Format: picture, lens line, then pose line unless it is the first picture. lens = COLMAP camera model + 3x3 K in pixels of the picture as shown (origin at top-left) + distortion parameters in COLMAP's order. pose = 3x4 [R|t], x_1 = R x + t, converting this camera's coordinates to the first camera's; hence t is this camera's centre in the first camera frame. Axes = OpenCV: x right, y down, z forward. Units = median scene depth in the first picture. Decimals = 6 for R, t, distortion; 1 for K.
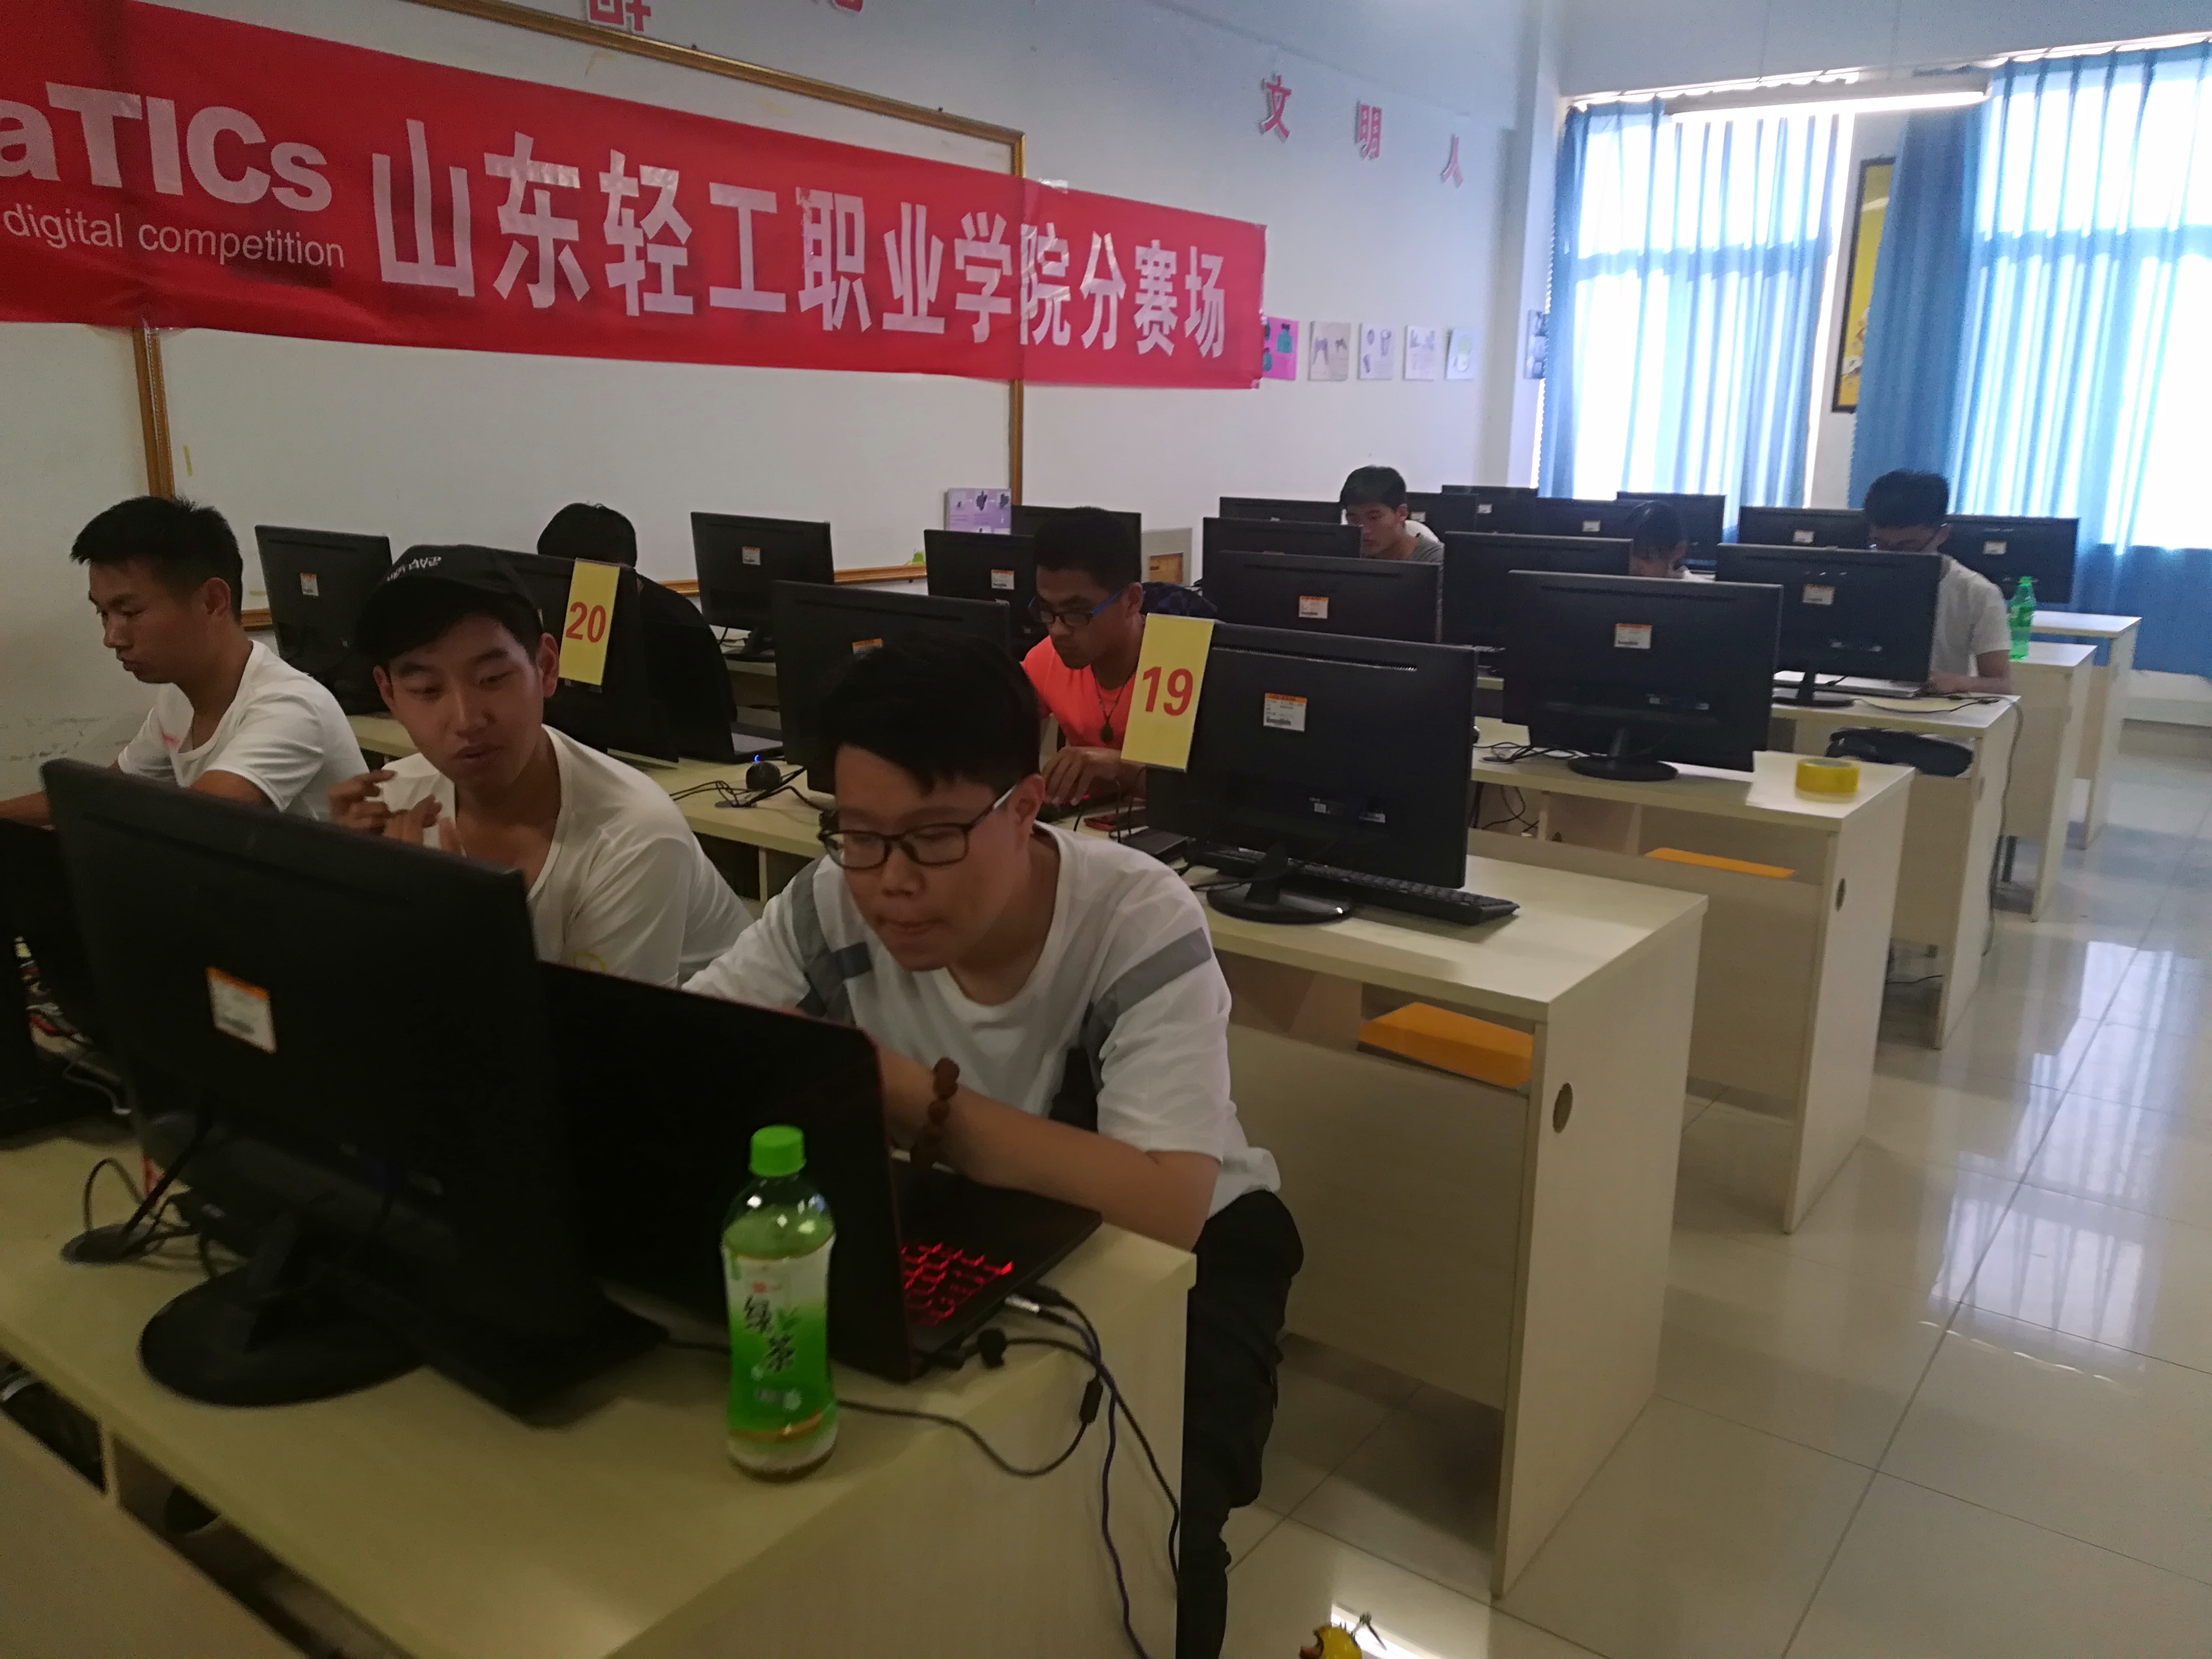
lens RADIAL K [[1732.4, 0, 1106.0], [0, 1732.4, 829.5], [0, 0, 1]] dist [0.039416, -0.038736]
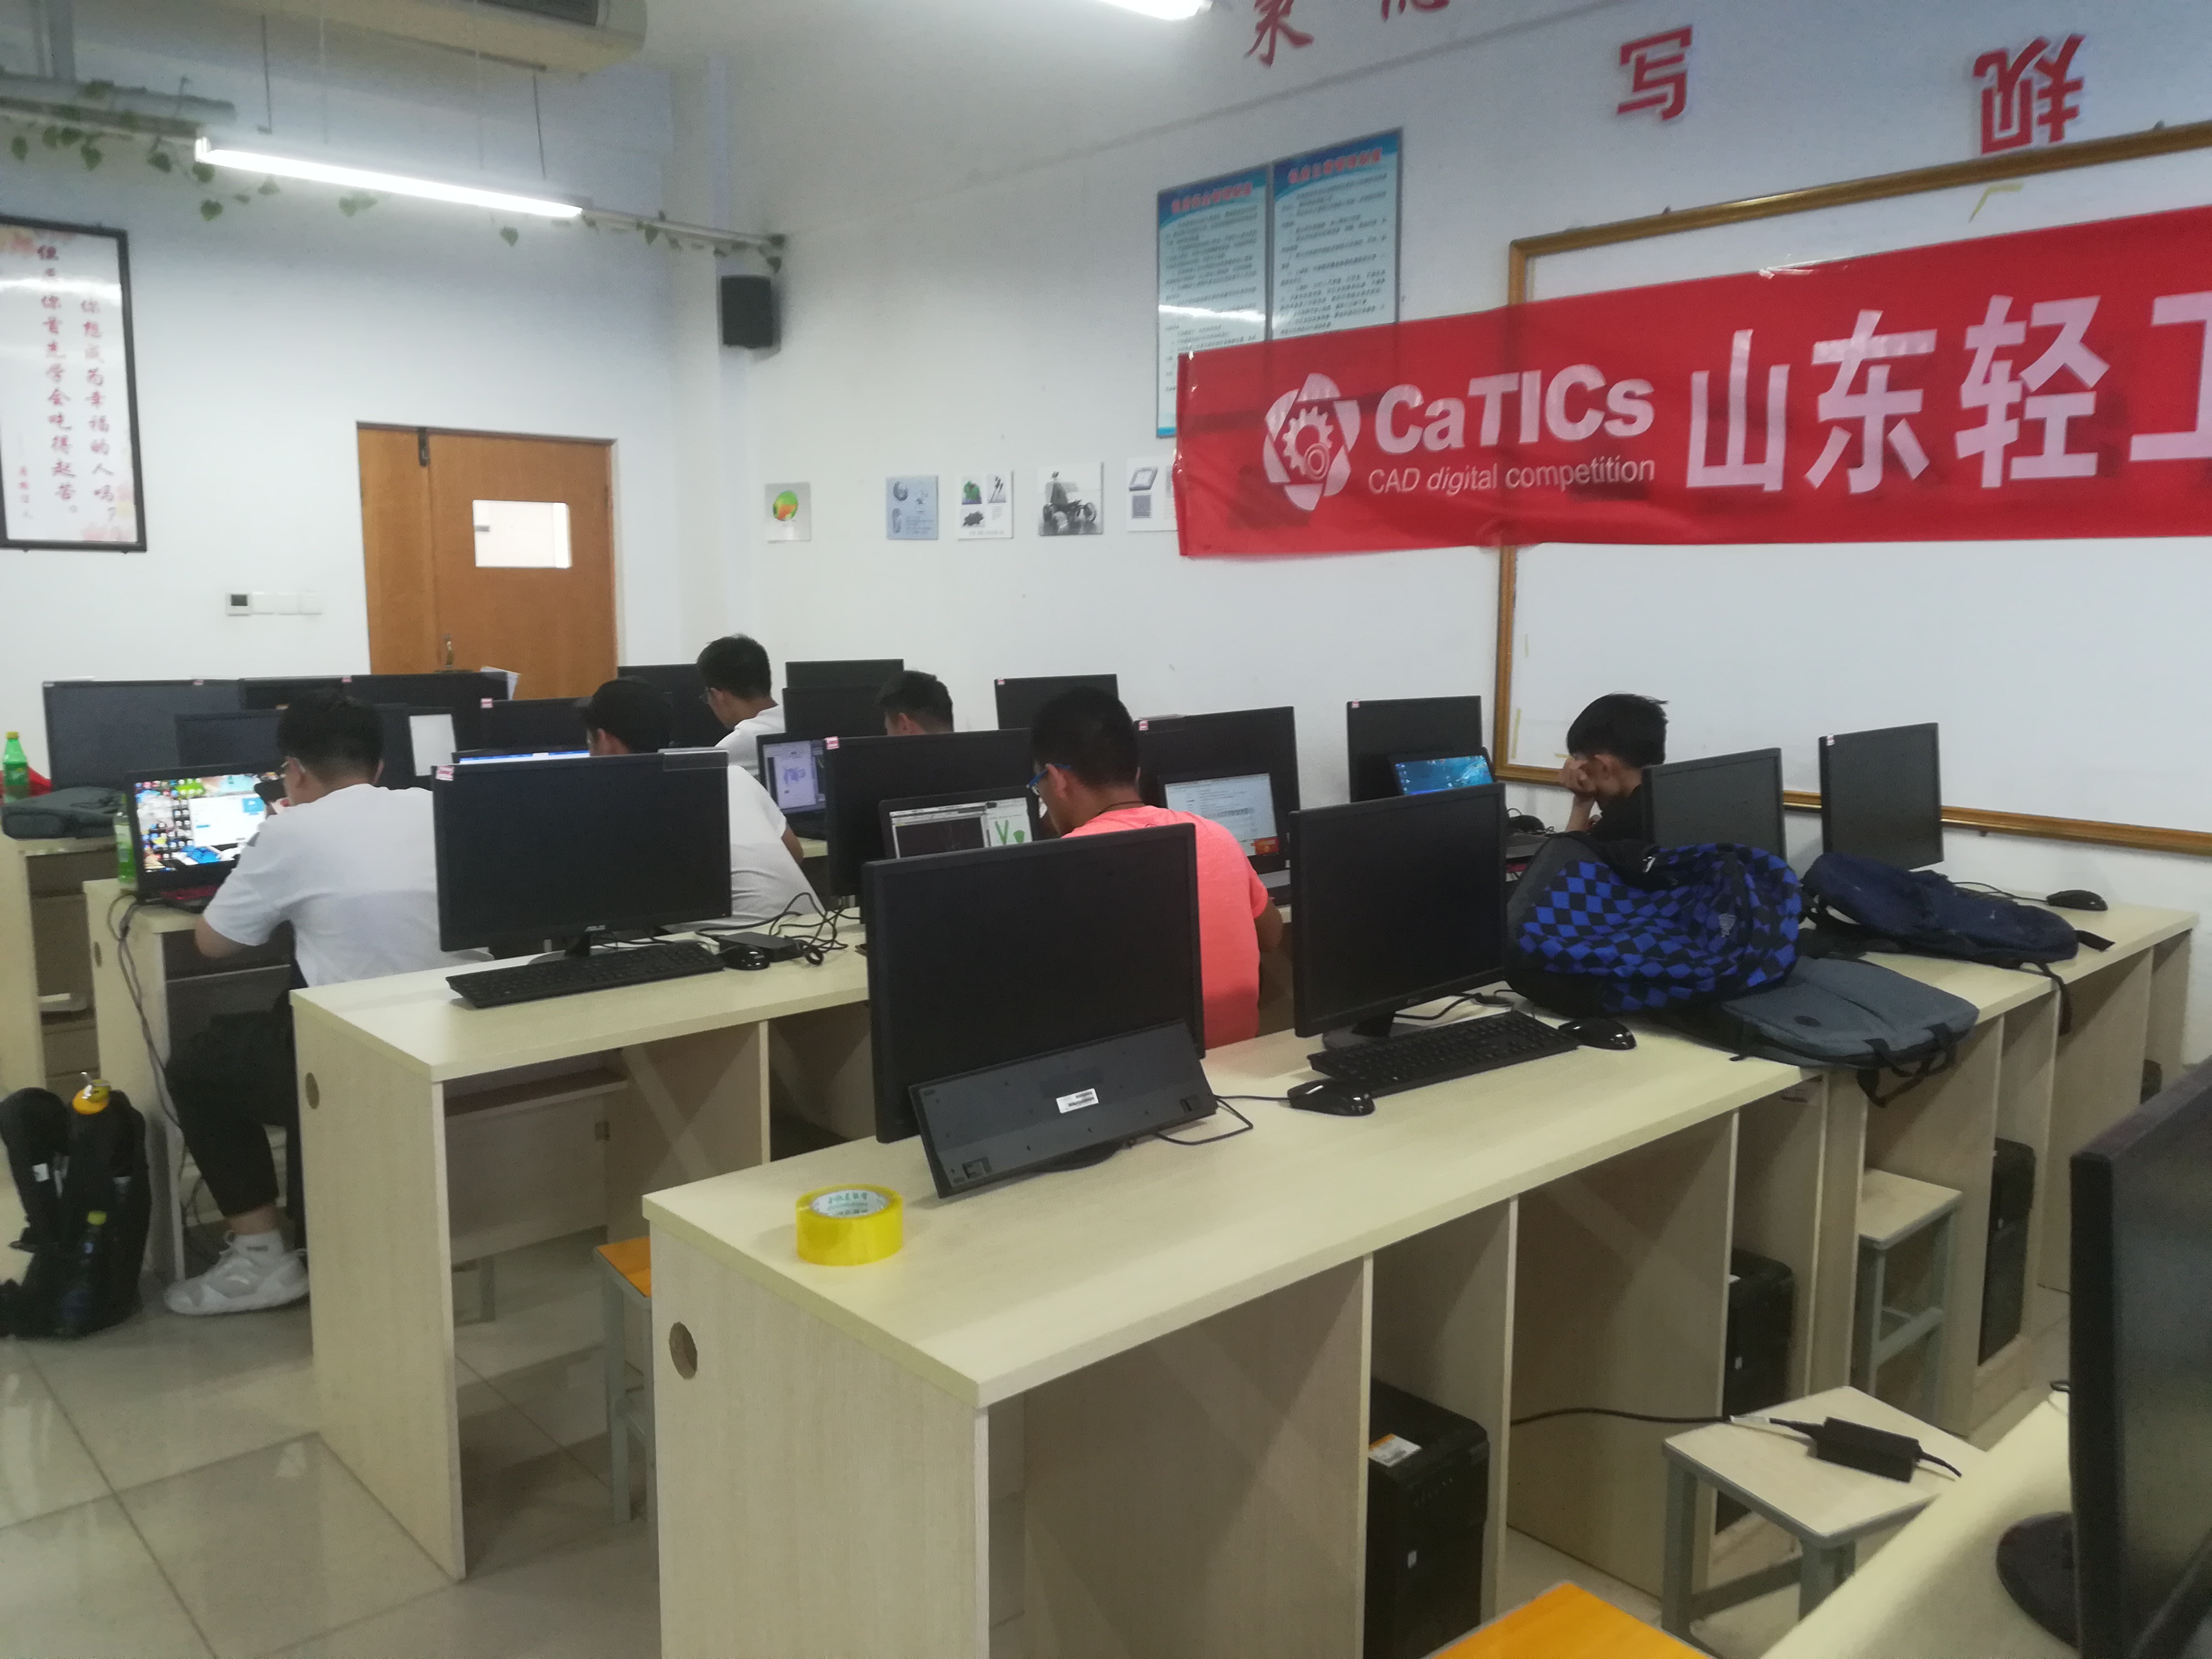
lens RADIAL K [[1734.4, 0, 1110.5], [0, 1734.4, 818.3], [0, 0, 1]] dist [0.053697, -0.068374]
pose [[-0.217181, 0.103185, -0.970662, 0.500859], [-0.232209, 0.960390, 0.154049, -0.139118], [0.948110, 0.258853, -0.184618, 0.631202]]
